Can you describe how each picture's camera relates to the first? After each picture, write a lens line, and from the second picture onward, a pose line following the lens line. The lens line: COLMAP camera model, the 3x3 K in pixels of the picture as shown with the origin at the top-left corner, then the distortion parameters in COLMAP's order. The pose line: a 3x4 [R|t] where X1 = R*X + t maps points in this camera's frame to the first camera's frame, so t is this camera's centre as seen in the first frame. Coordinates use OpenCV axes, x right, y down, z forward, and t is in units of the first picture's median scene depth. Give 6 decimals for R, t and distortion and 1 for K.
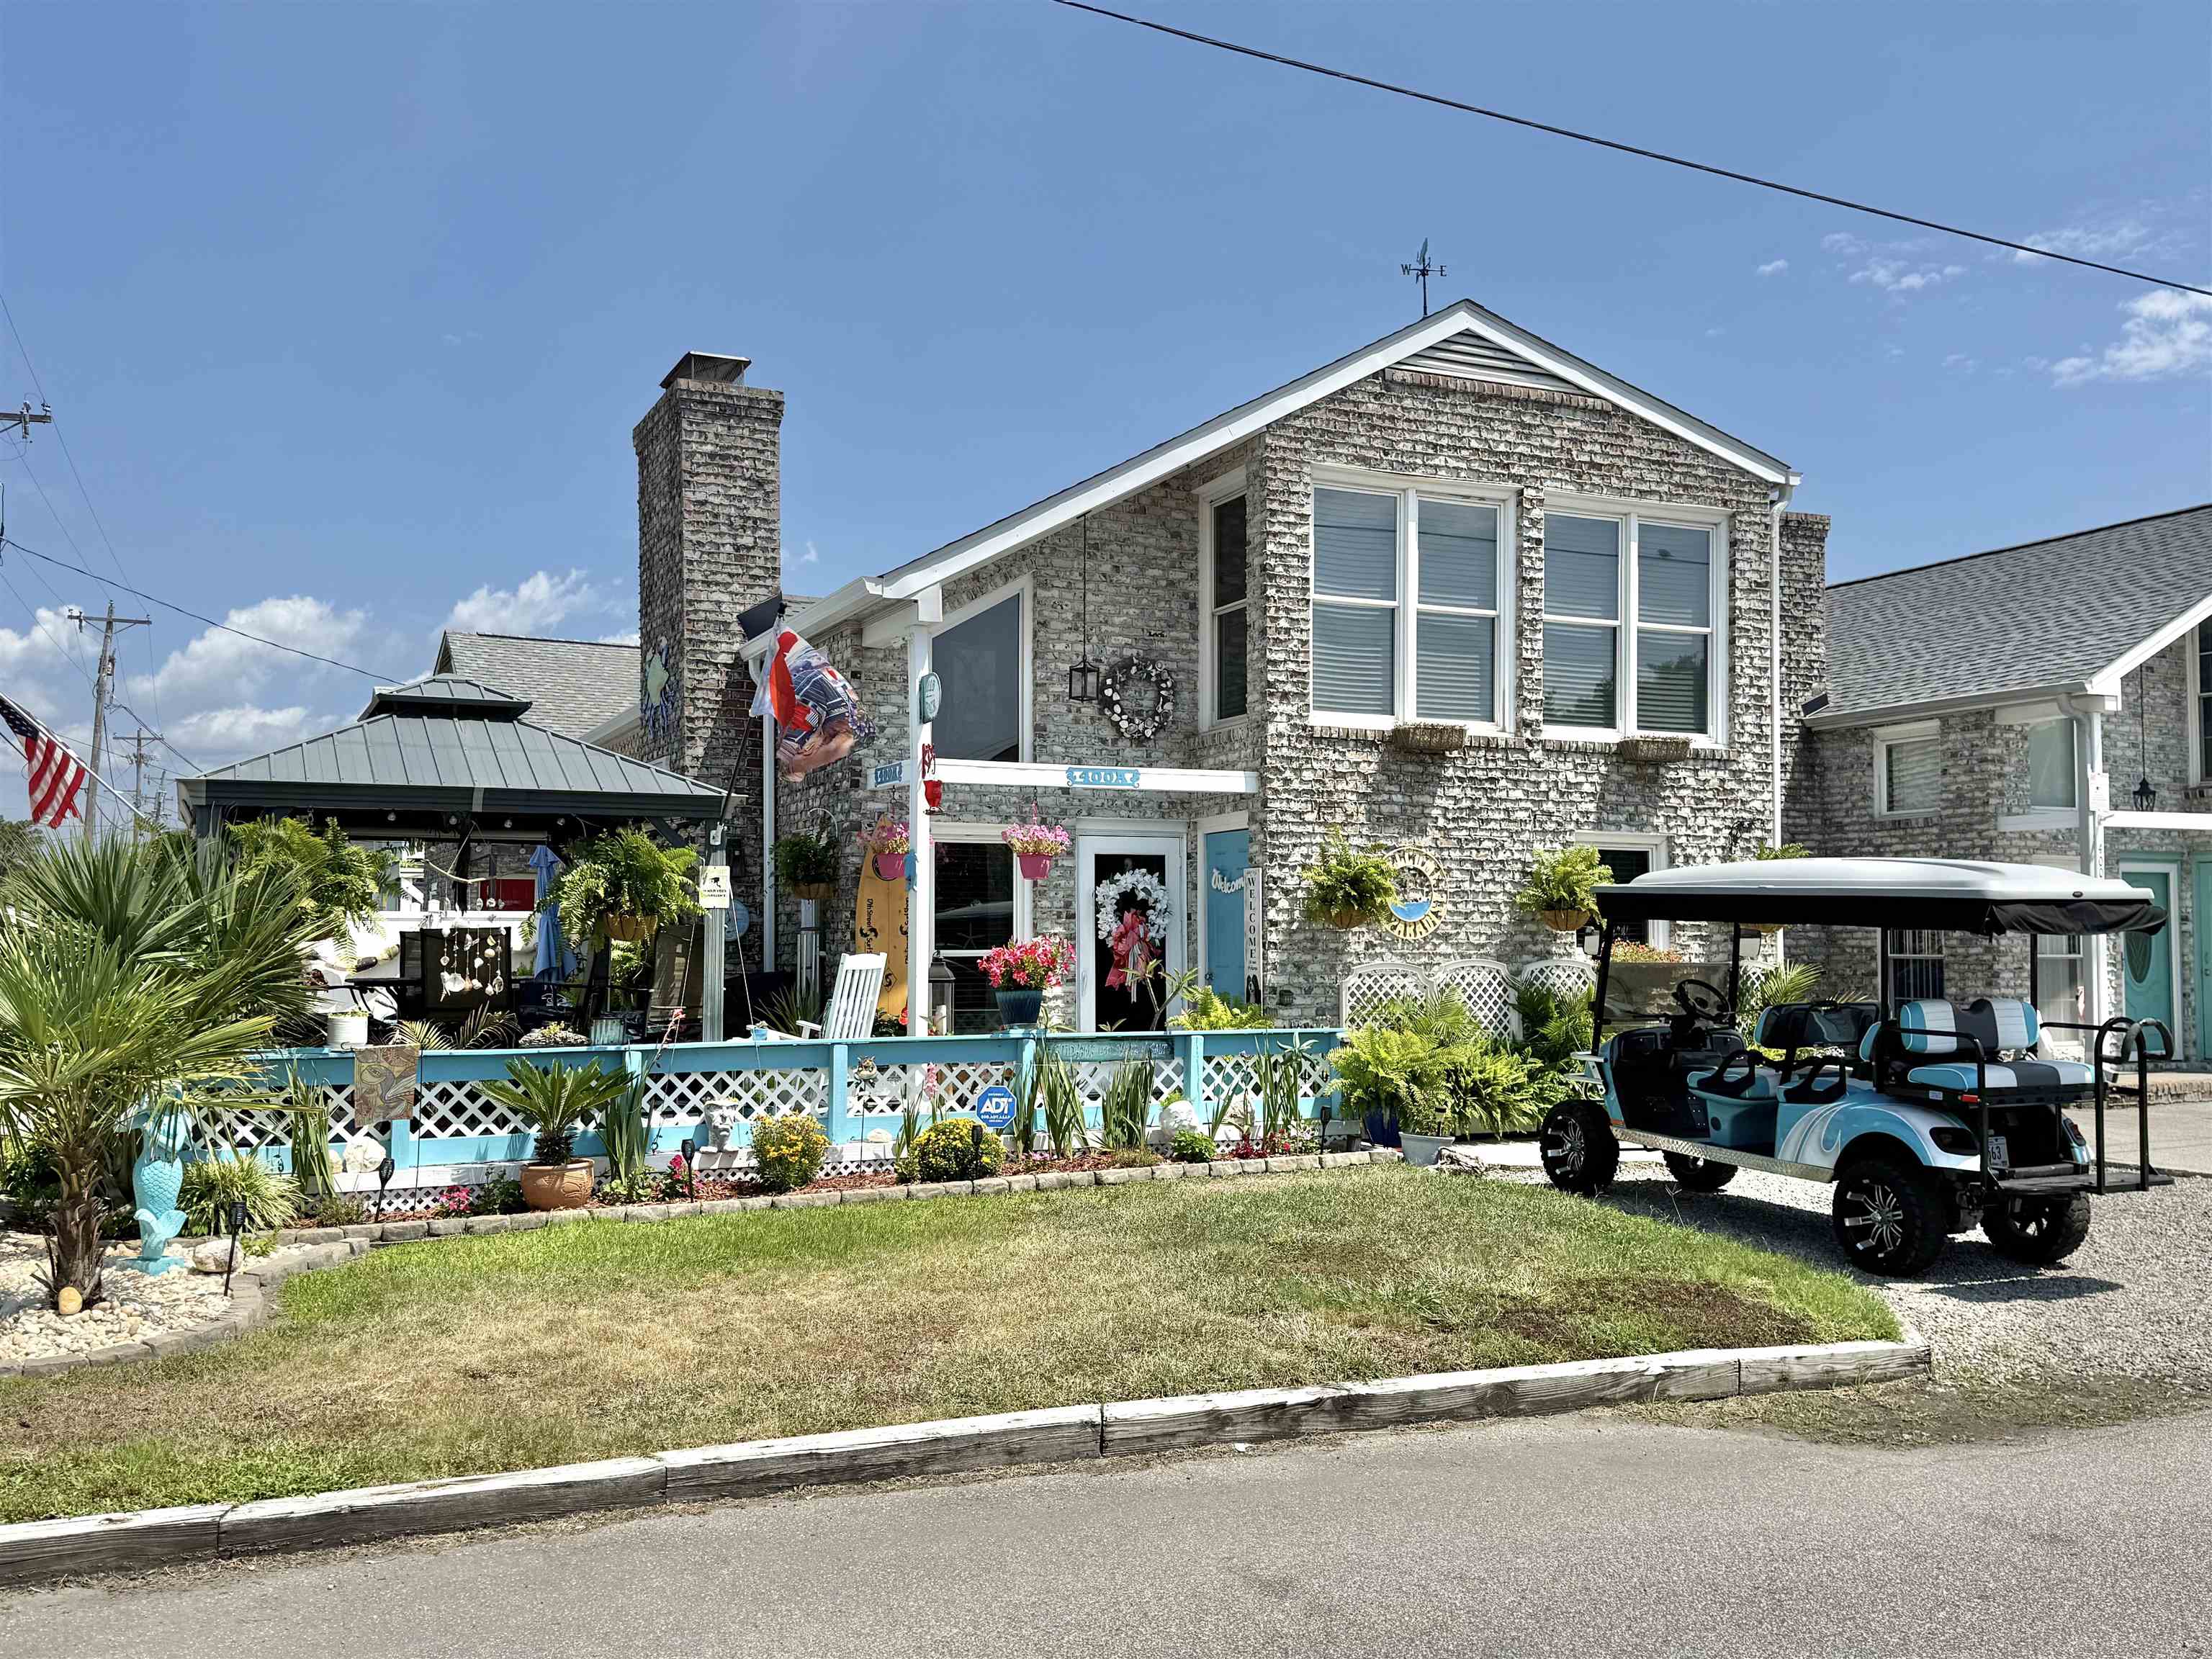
lens RADIAL K [[1952.7, 0, 1095.6], [0, 1952.7, 839.0], [0, 0, 1]] dist [0.152662, -0.004729]
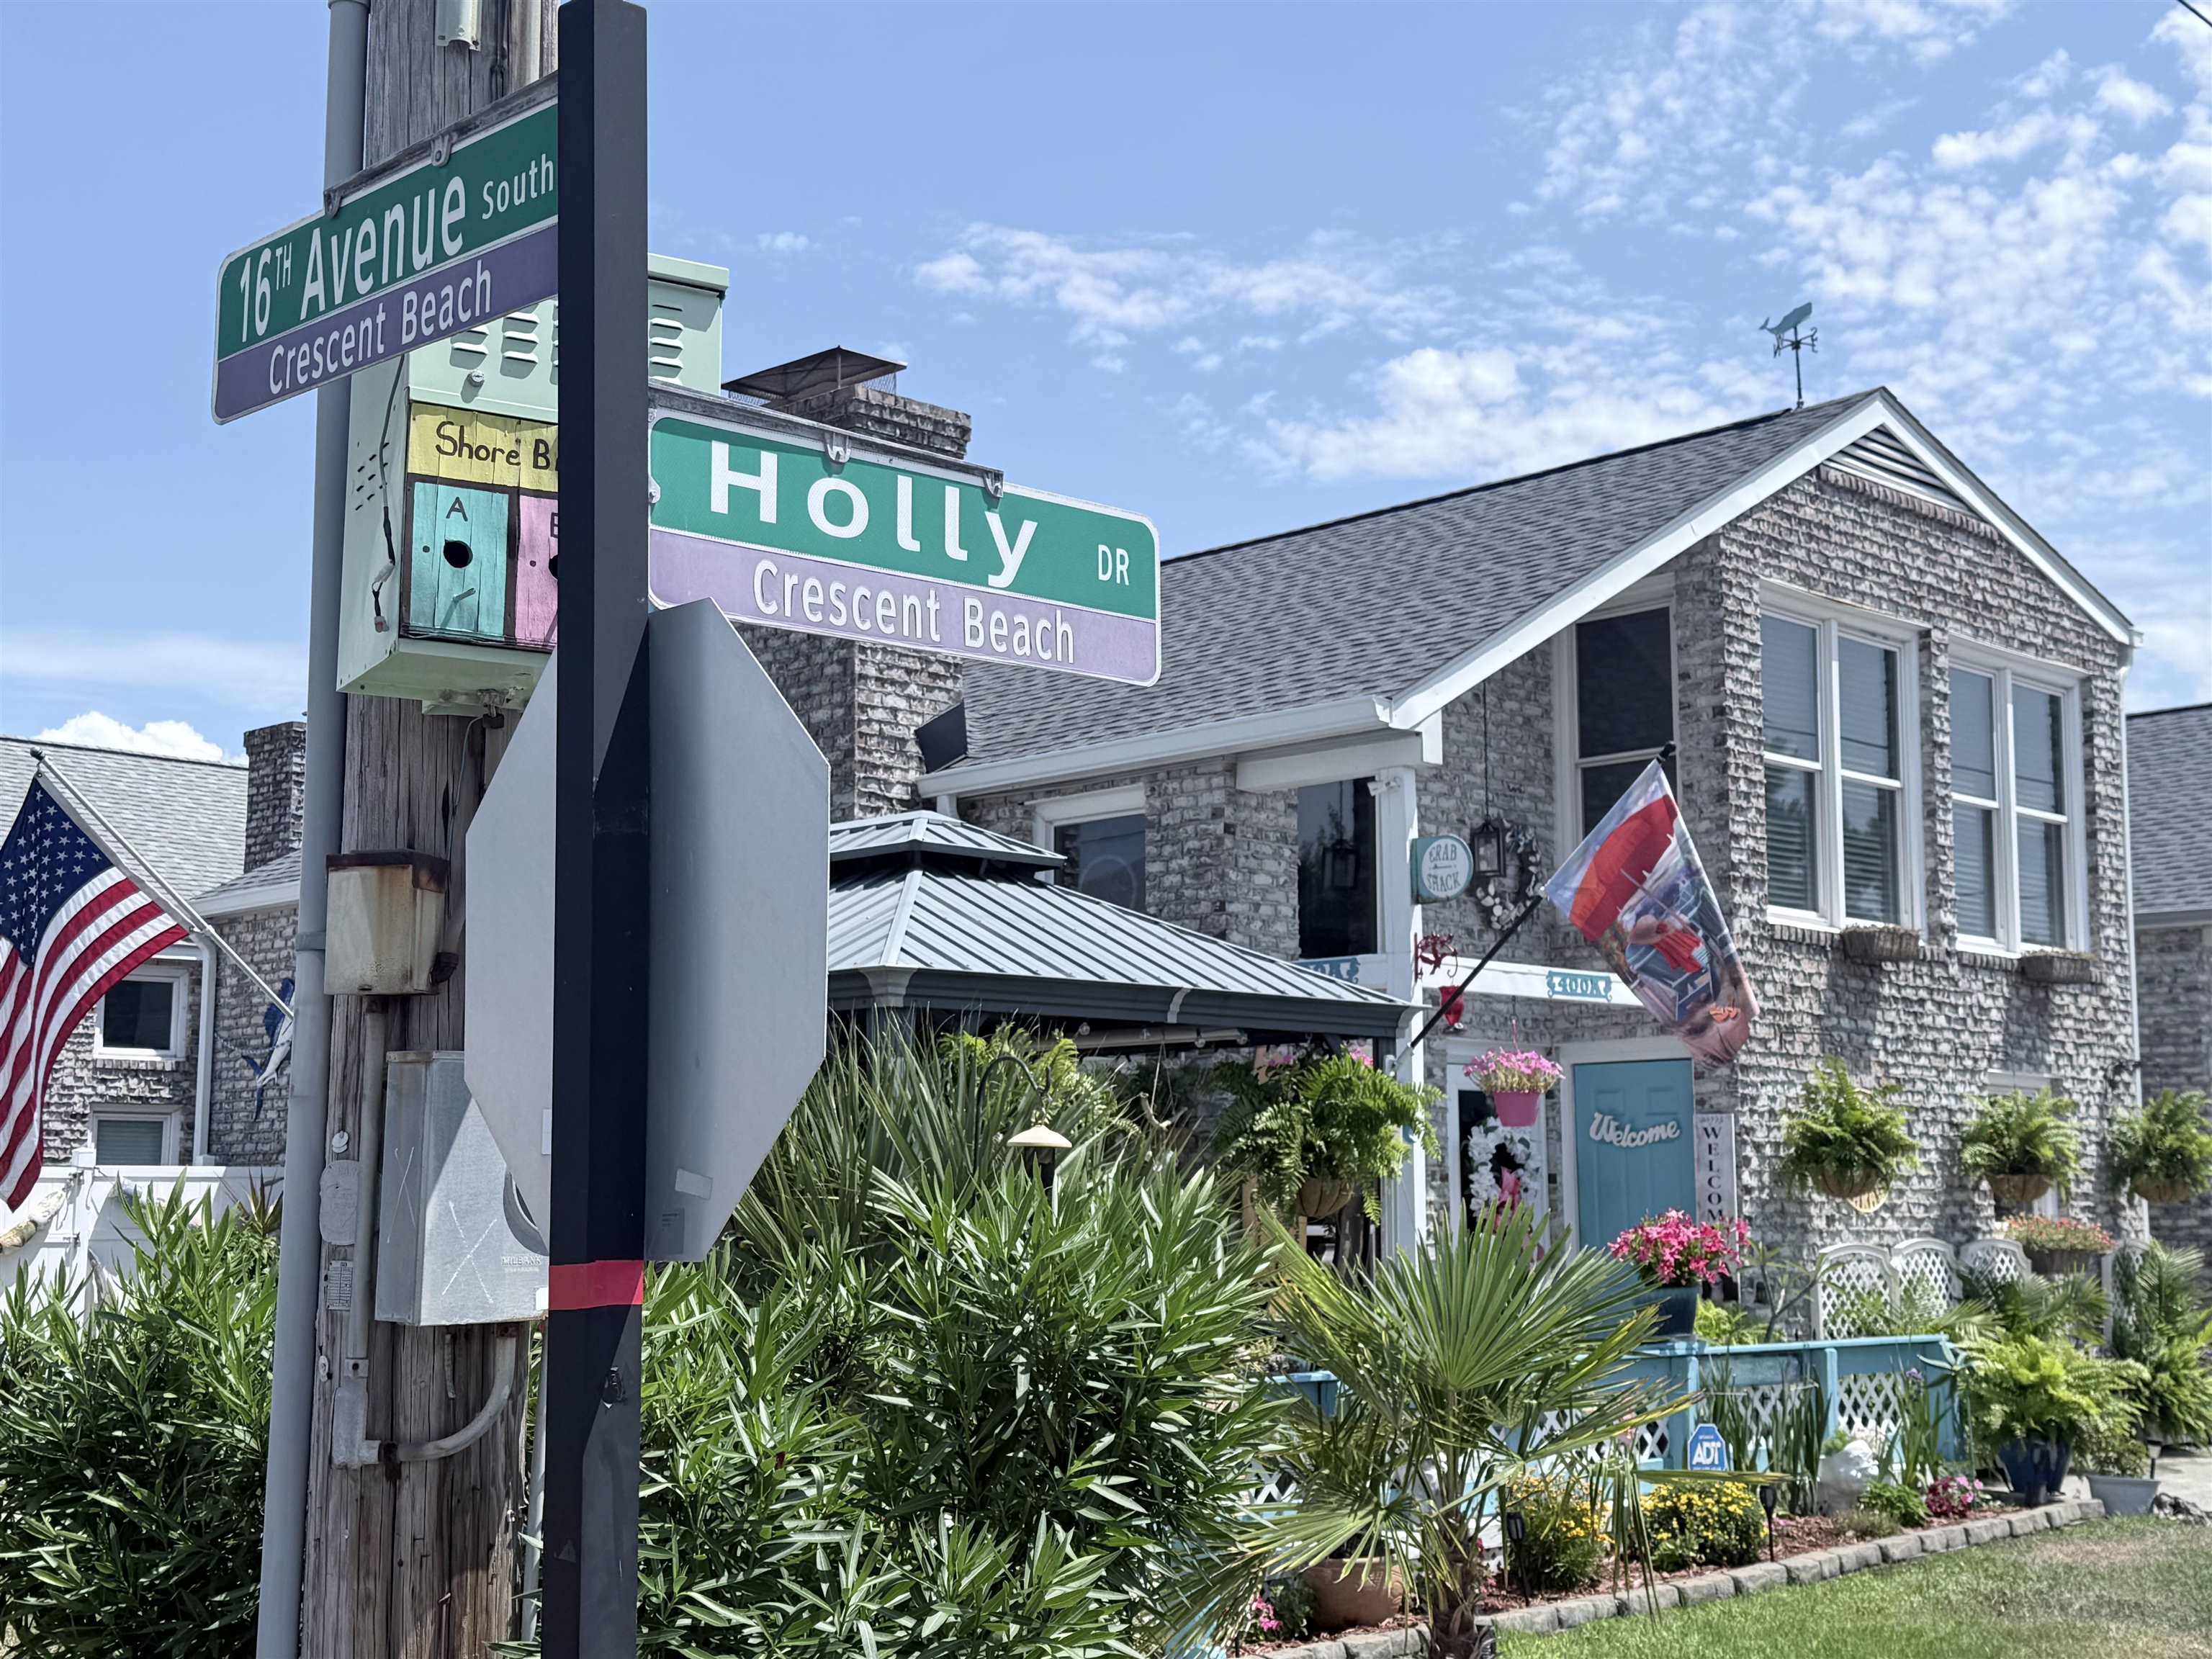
lens RADIAL K [[2782.7, 0, 1114.7], [0, 2782.7, 825.7], [0, 0, 1]] dist [0.142992, 0.000000]
pose [[0.935662, 0.045512, 0.349950, -0.478265], [-0.016738, 0.996256, -0.084815, 0.000101], [-0.352500, 0.073501, 0.932921, 0.081027]]
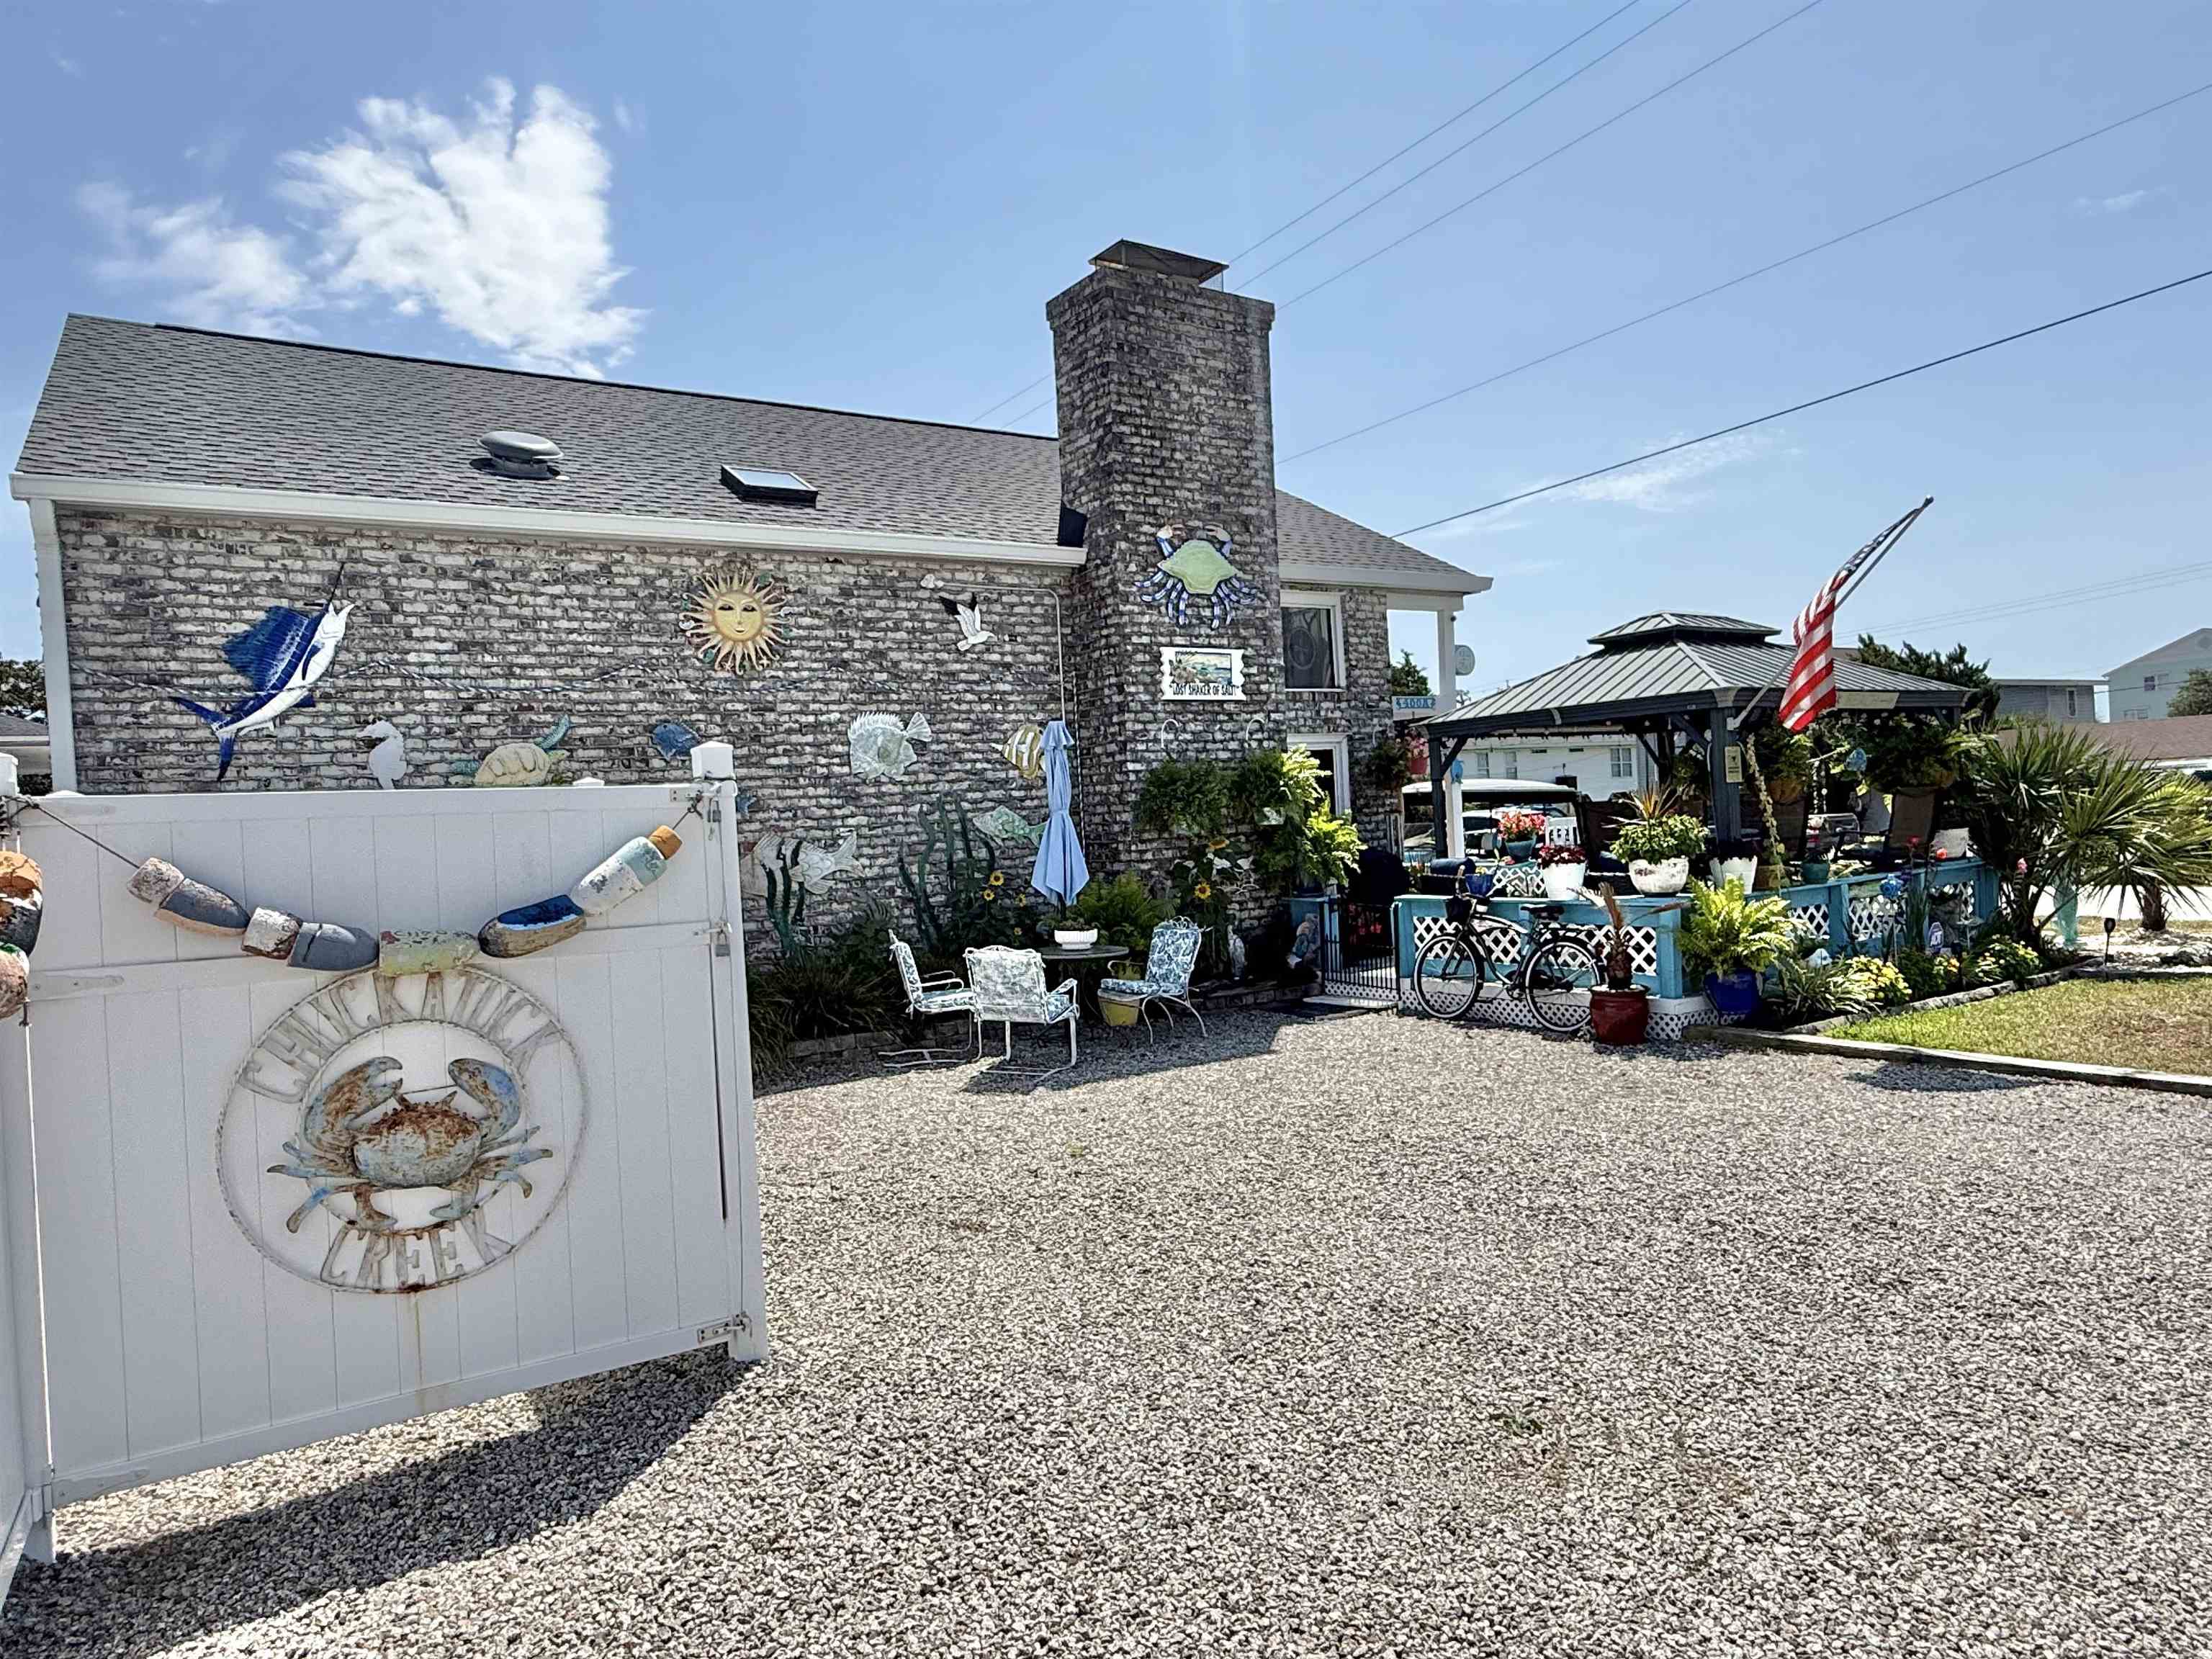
lens RADIAL K [[1327.8, 0, 1101.5], [0, 1327.8, 823.4], [0, 0, 1]] dist [0.013331, 0.000348]
pose [[-0.148118, 0.000799, 0.988969, -0.927204], [-0.000787, 0.999999, -0.000925, 0.048743], [-0.988969, -0.000915, -0.148117, 1.211476]]
